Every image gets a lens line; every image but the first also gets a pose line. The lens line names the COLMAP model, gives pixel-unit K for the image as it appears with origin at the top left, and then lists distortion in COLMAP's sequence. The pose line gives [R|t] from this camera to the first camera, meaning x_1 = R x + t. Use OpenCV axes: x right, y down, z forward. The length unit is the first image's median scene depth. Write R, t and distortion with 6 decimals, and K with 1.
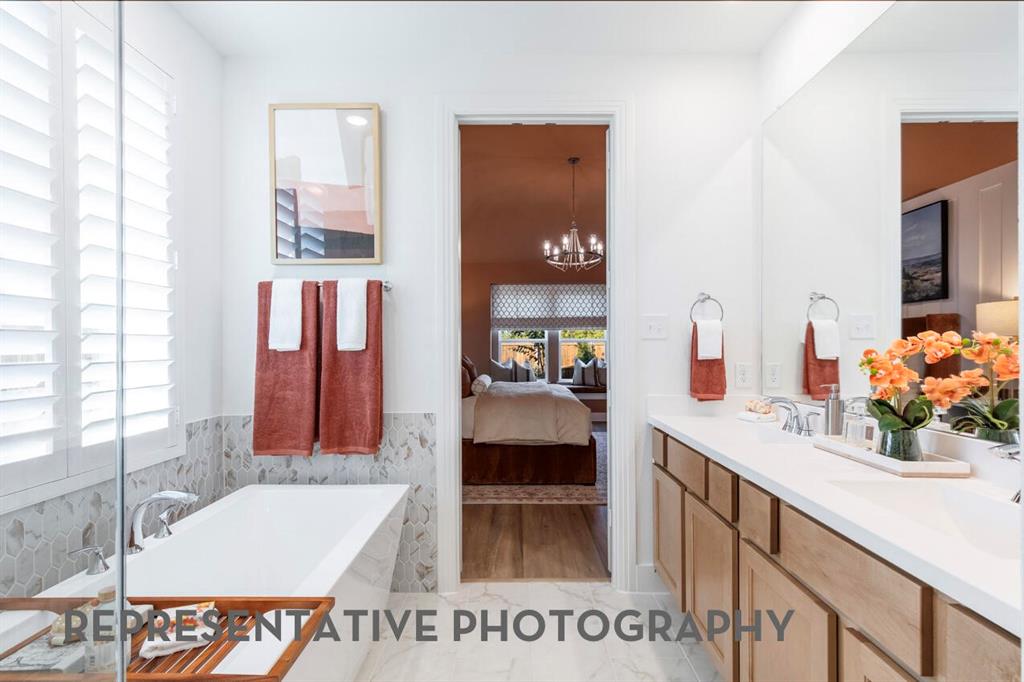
lens RADIAL K [[463.9, 0, 512.6], [0, 463.9, 347.6], [0, 0, 1]] dist [0.001545, 0.000180]
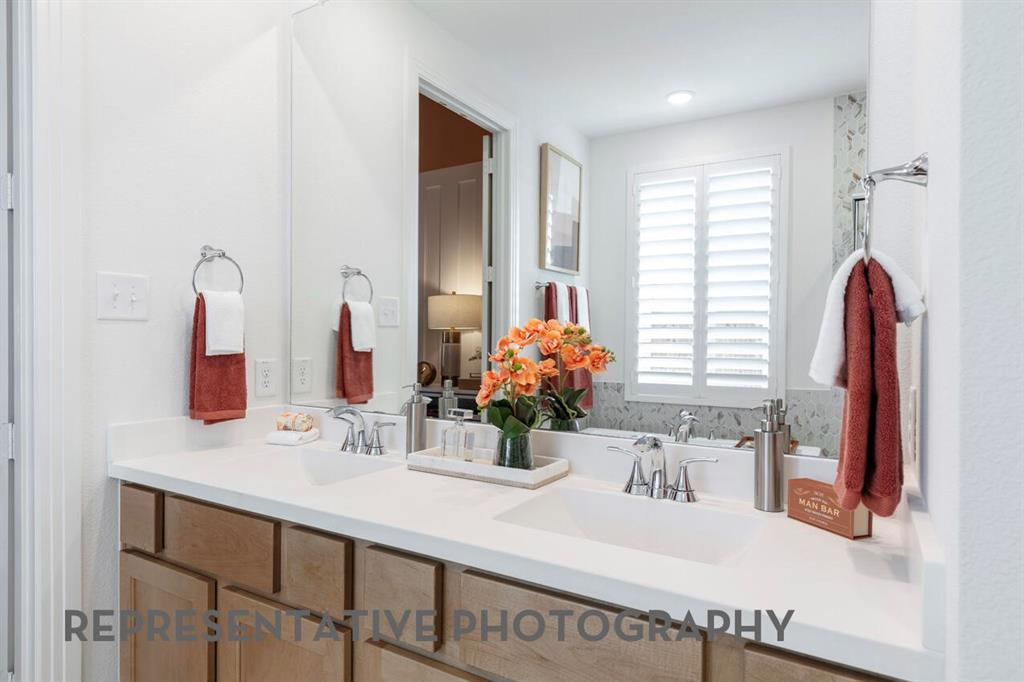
lens RADIAL K [[578.6, 0, 512.0], [0, 578.6, 341.0], [0, 0, 1]] dist [0.004383, 0.000460]
pose [[0.501565, -0.001132, 0.865119, -0.053002], [-0.004800, 0.999980, 0.004090, 0.002144], [-0.865107, -0.006204, 0.501549, 0.287739]]
